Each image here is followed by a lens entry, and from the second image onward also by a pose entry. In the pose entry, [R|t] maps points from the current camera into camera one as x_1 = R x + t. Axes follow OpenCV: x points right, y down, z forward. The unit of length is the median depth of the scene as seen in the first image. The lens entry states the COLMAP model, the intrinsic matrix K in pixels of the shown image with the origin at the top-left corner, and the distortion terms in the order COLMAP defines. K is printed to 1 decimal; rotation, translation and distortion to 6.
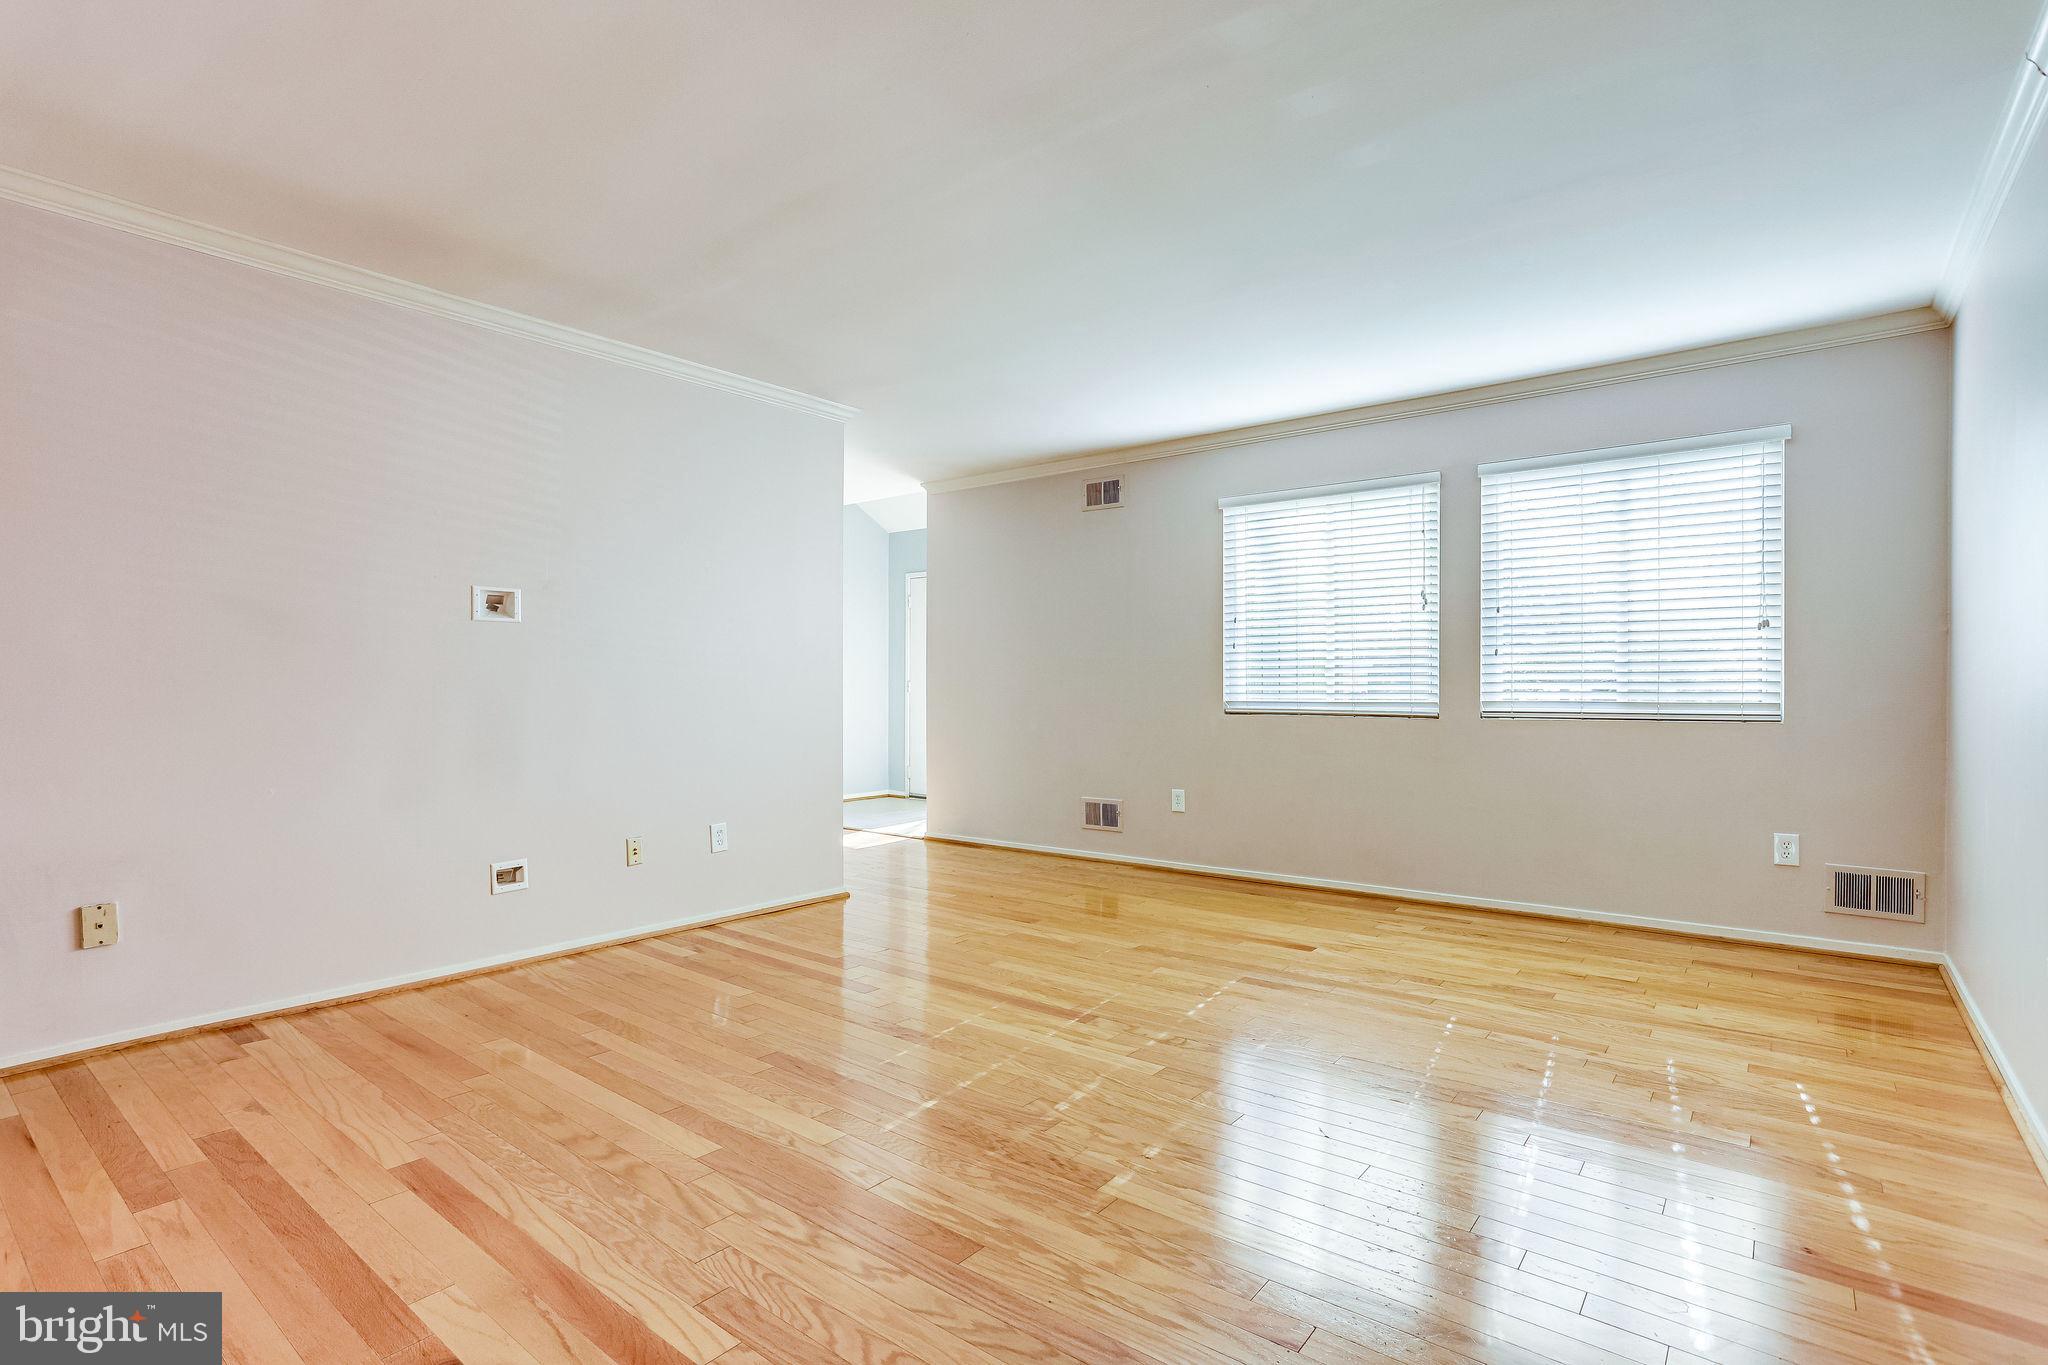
lens RADIAL K [[995.7, 0, 999.9], [0, 995.7, 695.5], [0, 0, 1]] dist [-0.050583, 0.023290]
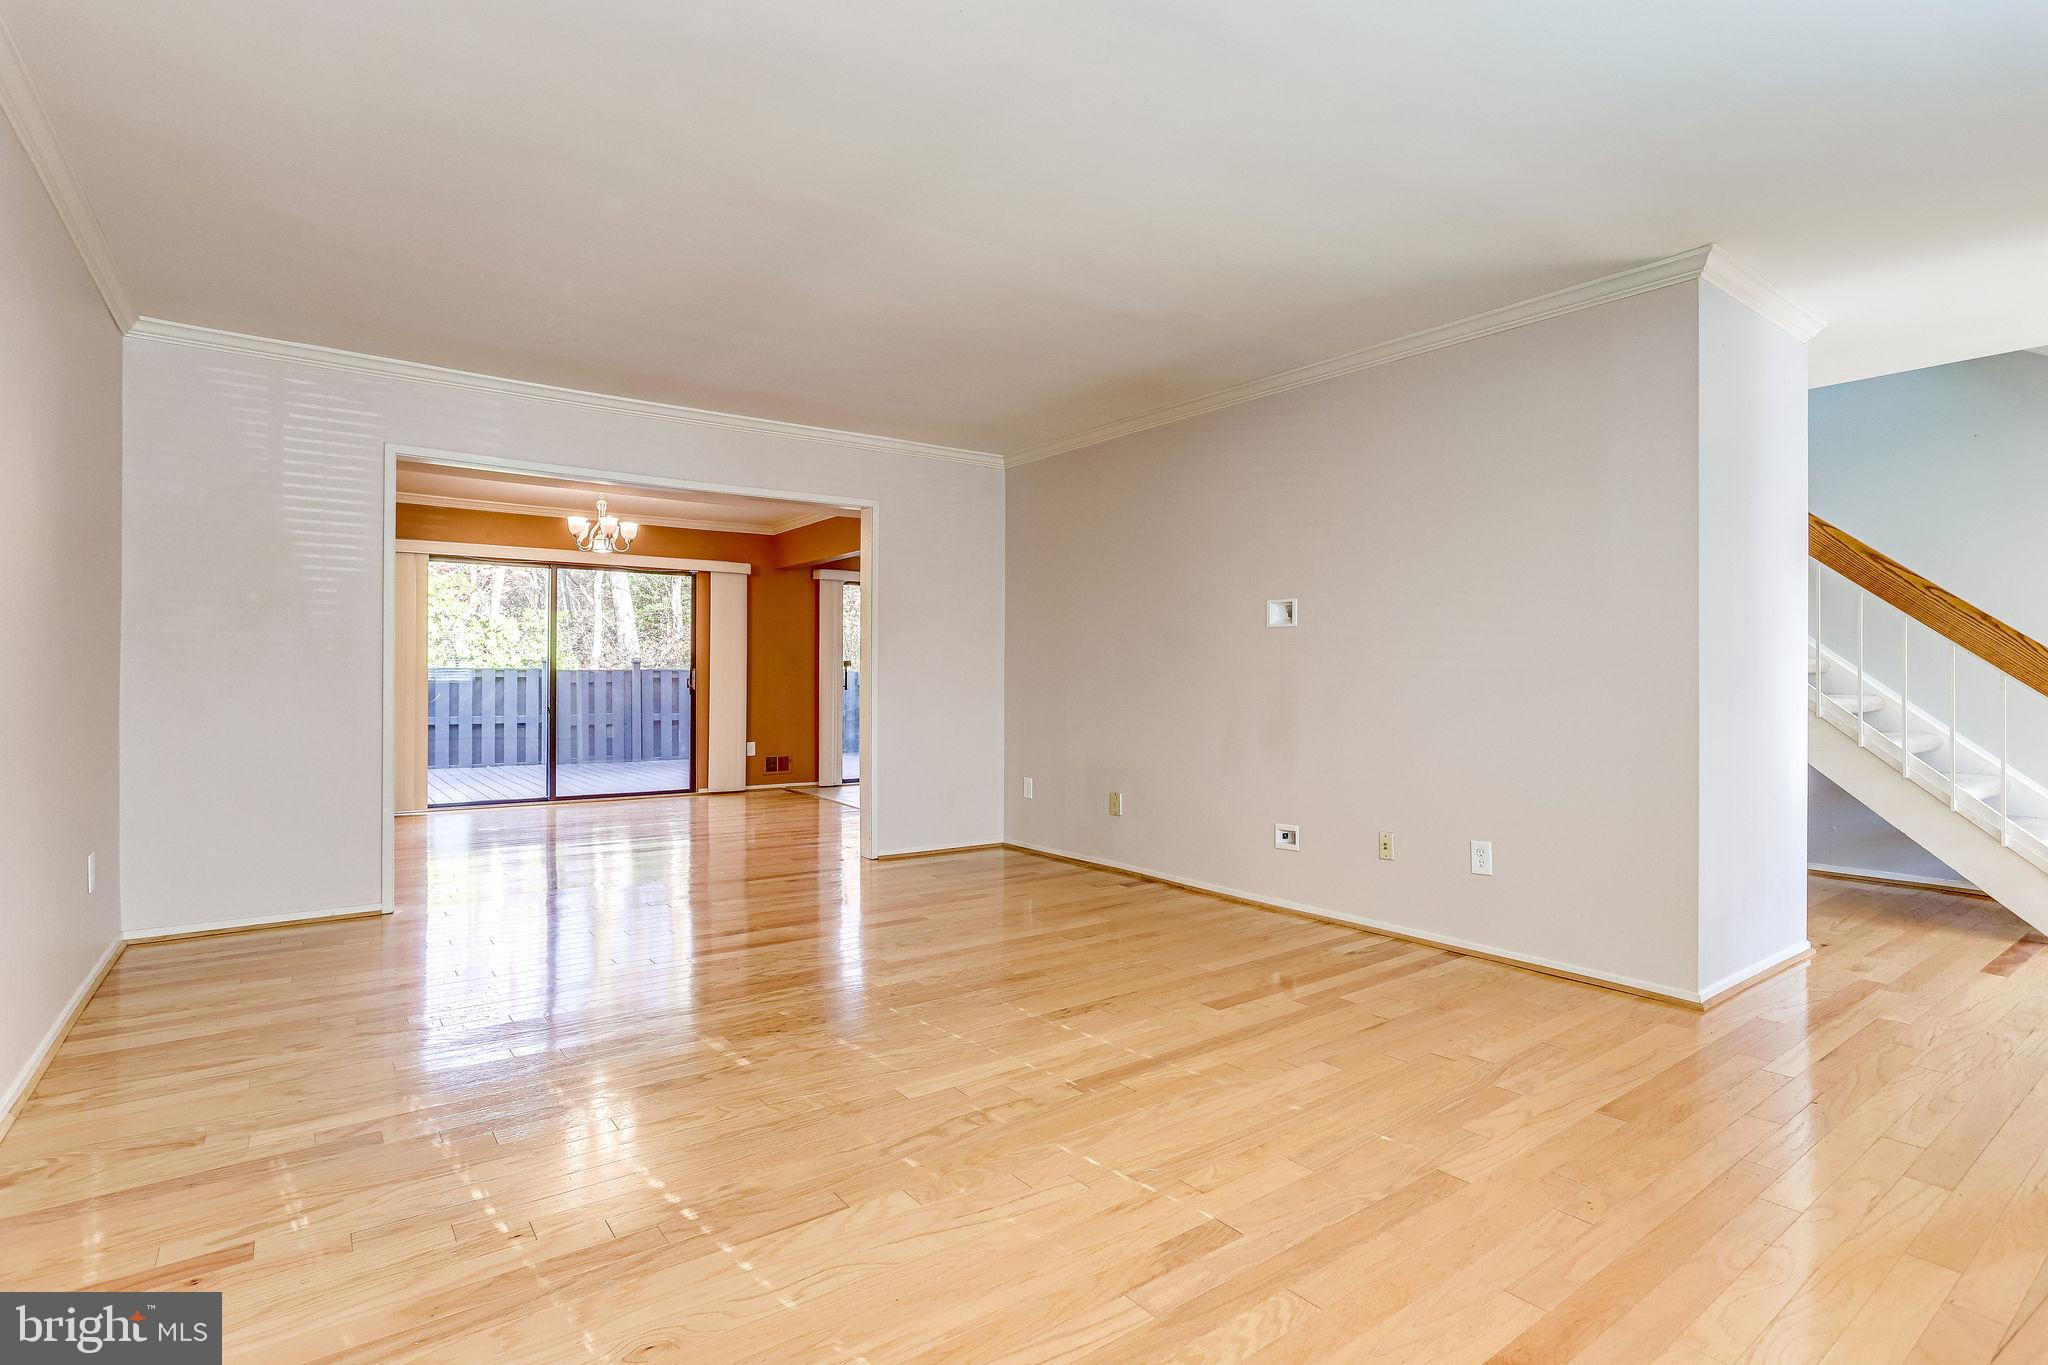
lens RADIAL K [[995.7, 0, 1016.0], [0, 995.7, 678.0], [0, 0, 1]] dist [-0.050583, 0.023290]
pose [[-0.252410, -0.000318, -0.967620, 0.668927], [-0.013759, 0.999900, 0.003261, -0.008790], [0.967523, 0.014137, -0.252389, 0.866170]]
